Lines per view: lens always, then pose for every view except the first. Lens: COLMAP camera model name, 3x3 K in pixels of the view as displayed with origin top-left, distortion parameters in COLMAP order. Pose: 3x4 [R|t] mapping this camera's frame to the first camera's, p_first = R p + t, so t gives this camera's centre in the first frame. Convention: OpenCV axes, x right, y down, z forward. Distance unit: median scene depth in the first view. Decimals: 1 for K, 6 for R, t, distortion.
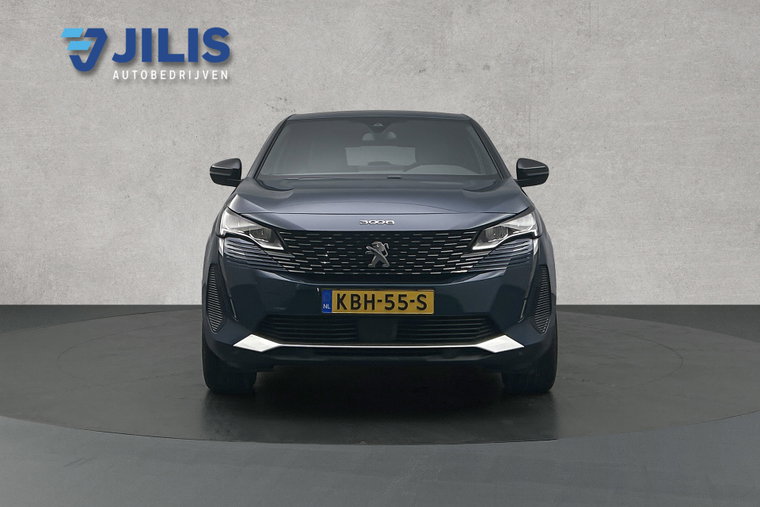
lens RADIAL K [[595.3, 0, 380.4], [0, 595.3, 253.4], [0, 0, 1]] dist [0.010423, -0.002276]
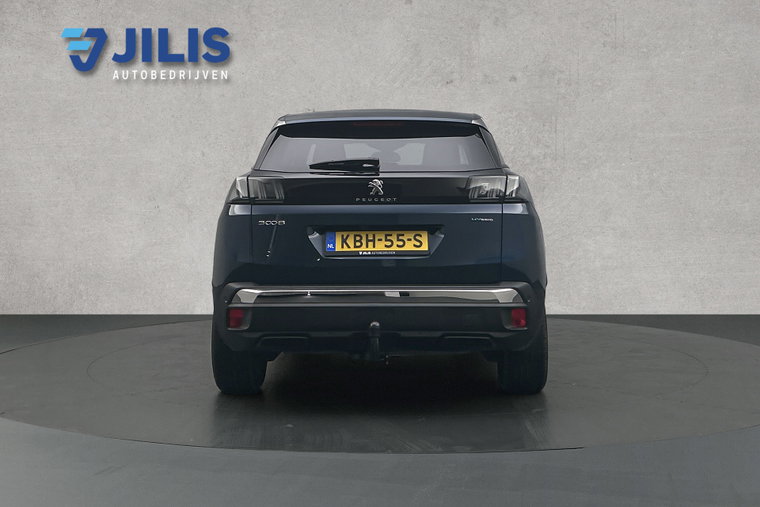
lens RADIAL K [[595.3, 0, 380.0], [0, 595.3, 253.5], [0, 0, 1]] dist [0.010423, -0.002276]
pose [[1.000000, 0.000132, 0.000772, -0.047816], [-0.000133, 1.000000, 0.000643, -0.017413], [-0.000772, -0.000643, 0.999999, -0.008025]]
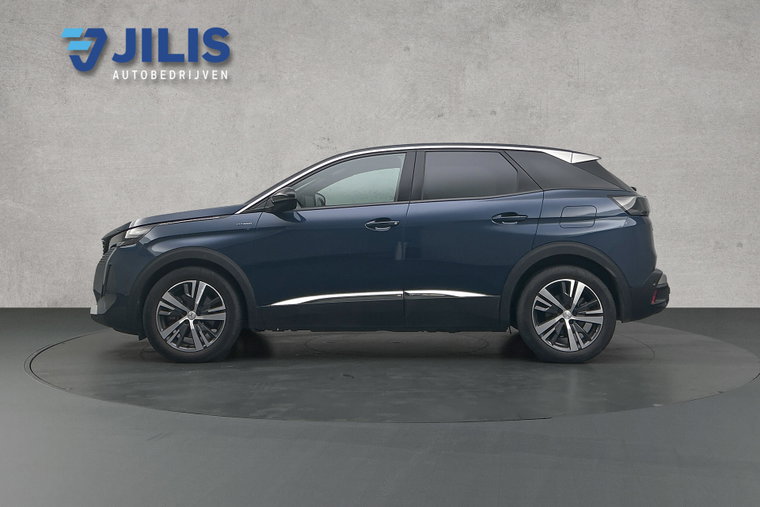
lens RADIAL K [[595.3, 0, 379.5], [0, 595.3, 253.7], [0, 0, 1]] dist [0.010423, -0.002276]
pose [[0.999999, -0.000188, 0.001425, -0.056231], [0.000186, 0.999999, 0.001336, -0.025900], [-0.001425, -0.001335, 0.999998, -0.216616]]
